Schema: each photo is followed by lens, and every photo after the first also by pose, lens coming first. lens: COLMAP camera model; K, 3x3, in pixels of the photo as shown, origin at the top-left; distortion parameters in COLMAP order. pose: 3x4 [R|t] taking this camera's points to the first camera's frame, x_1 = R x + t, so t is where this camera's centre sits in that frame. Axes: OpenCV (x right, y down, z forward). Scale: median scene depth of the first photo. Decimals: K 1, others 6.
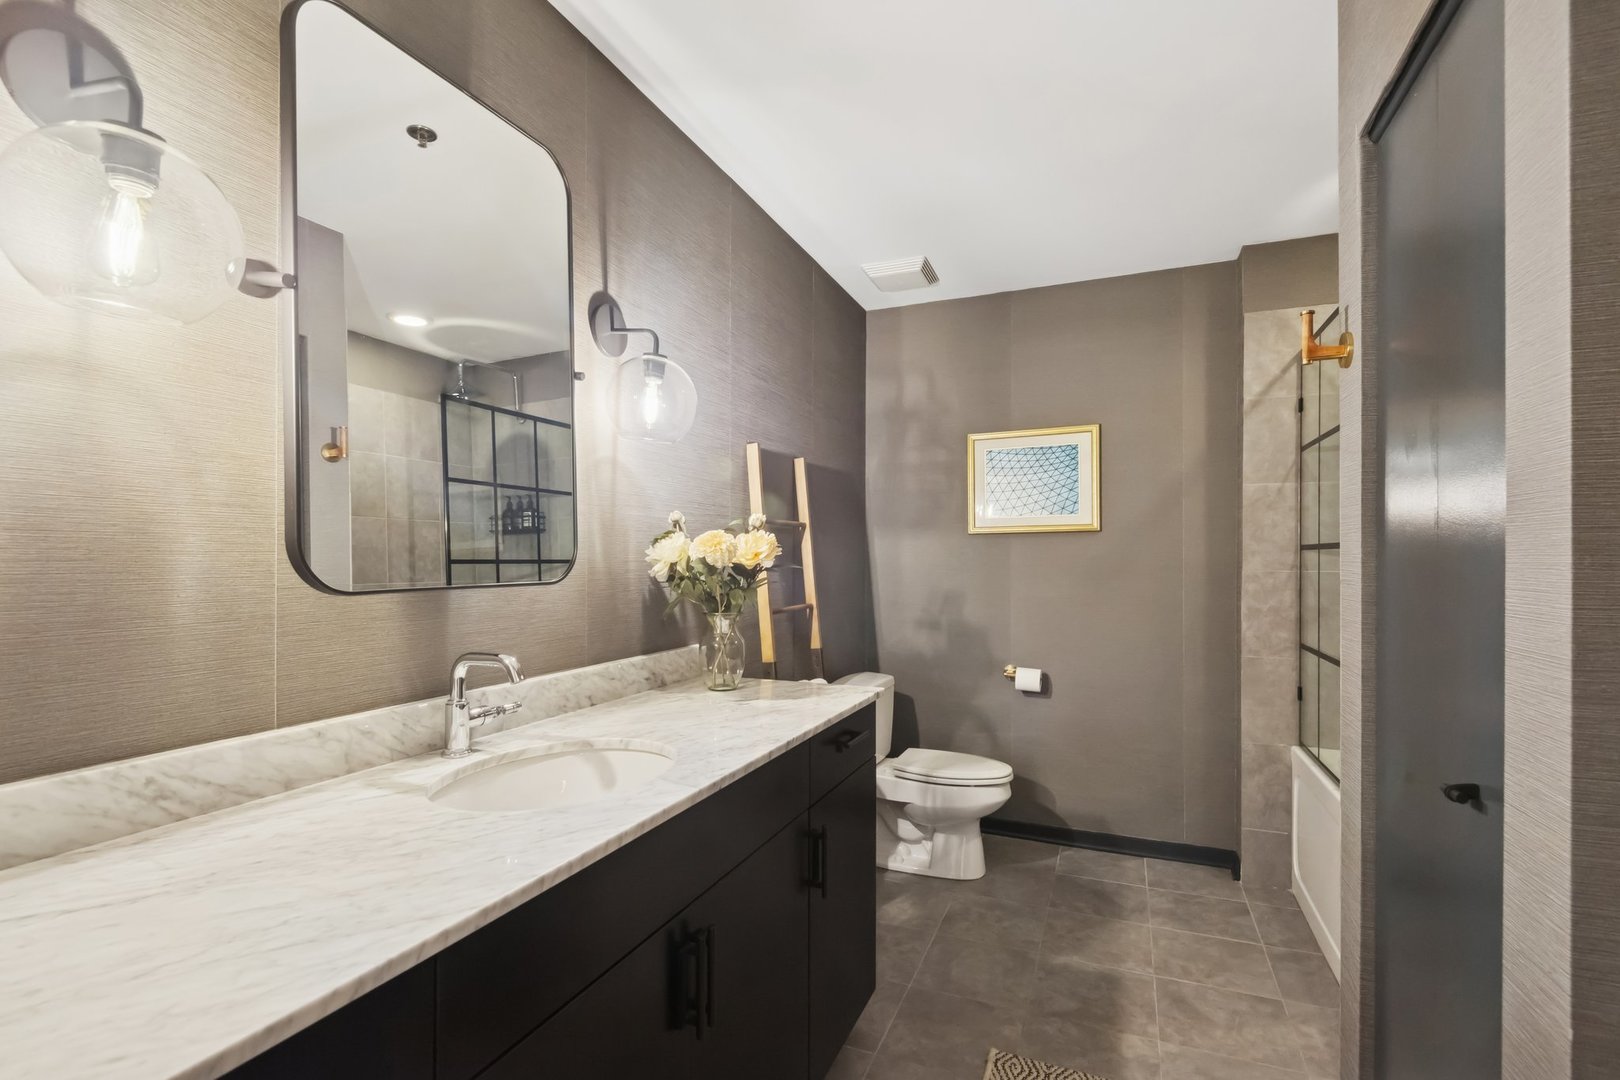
lens RADIAL K [[735.7, 0, 811.4], [0, 735.7, 554.8], [0, 0, 1]] dist [0.021248, -0.012080]
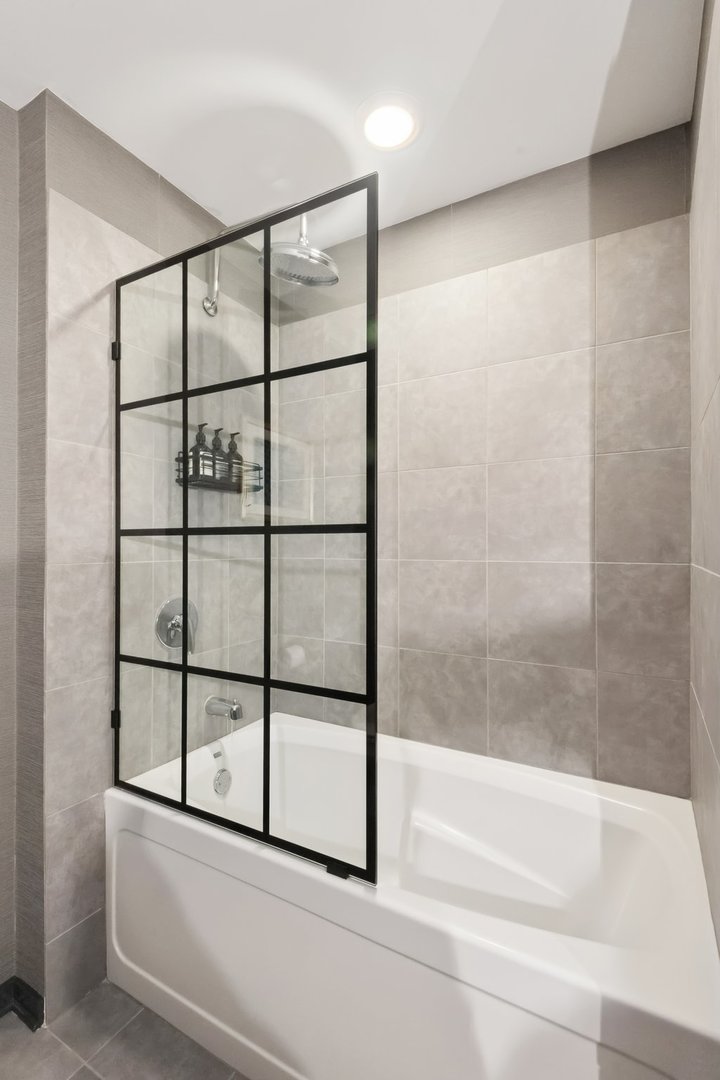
lens RADIAL K [[490.4, 0, 361.2], [0, 490.4, 544.1], [0, 0, 1]] dist [0.021248, -0.012080]
pose [[0.130771, -0.001529, 0.991411, 0.173291], [-0.005934, 0.999980, 0.002325, -0.000374], [-0.991395, -0.006187, 0.130759, 0.663243]]
